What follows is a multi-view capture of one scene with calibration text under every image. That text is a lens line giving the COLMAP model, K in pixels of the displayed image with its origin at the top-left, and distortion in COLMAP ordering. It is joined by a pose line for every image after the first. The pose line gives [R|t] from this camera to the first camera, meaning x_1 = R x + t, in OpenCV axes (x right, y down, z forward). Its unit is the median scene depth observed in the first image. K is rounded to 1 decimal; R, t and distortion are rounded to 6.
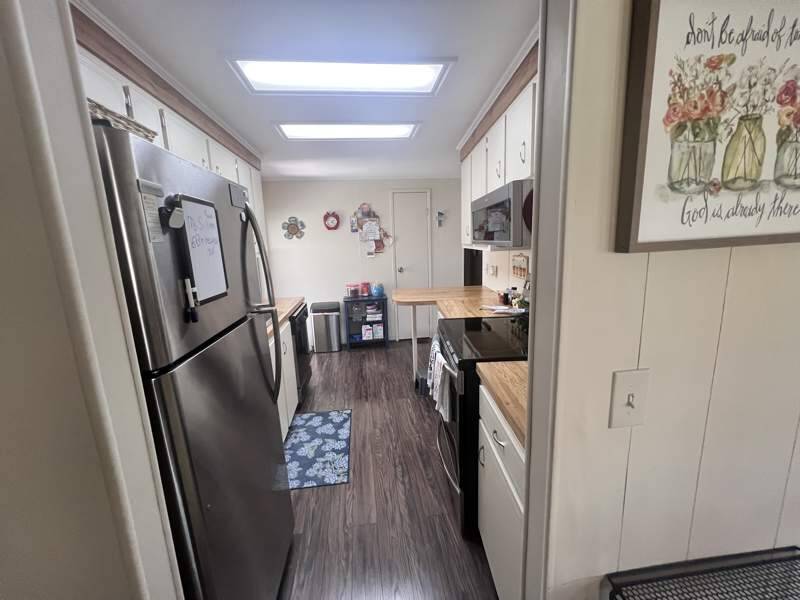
lens RADIAL K [[320.1, 0, 399.4], [0, 320.1, 298.1], [0, 0, 1]] dist [-0.000925, -0.000154]
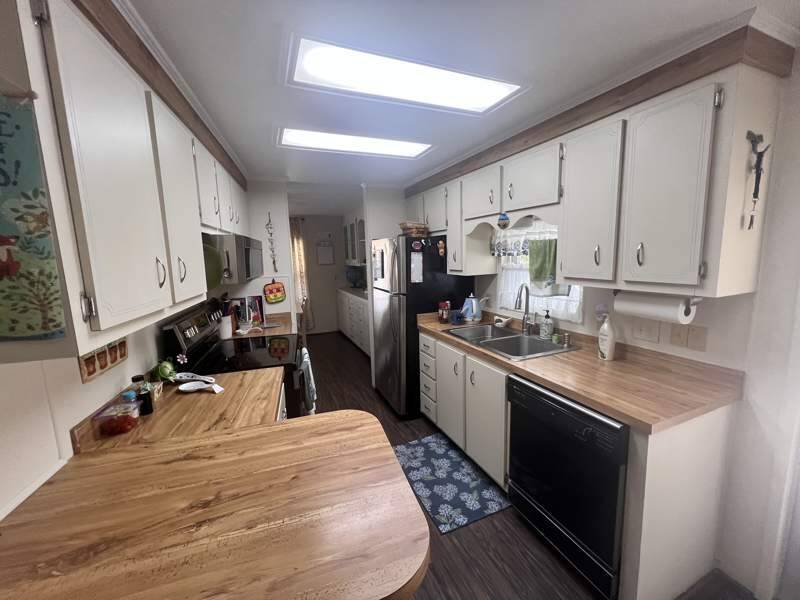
lens RADIAL K [[320.1, 0, 398.2], [0, 320.1, 303.8], [0, 0, 1]] dist [-0.000925, -0.000154]
pose [[-0.963239, 0.107141, -0.246355, 0.049202], [0.024252, 0.947964, 0.317452, -0.364085], [0.267548, 0.299808, -0.915715, 1.845946]]
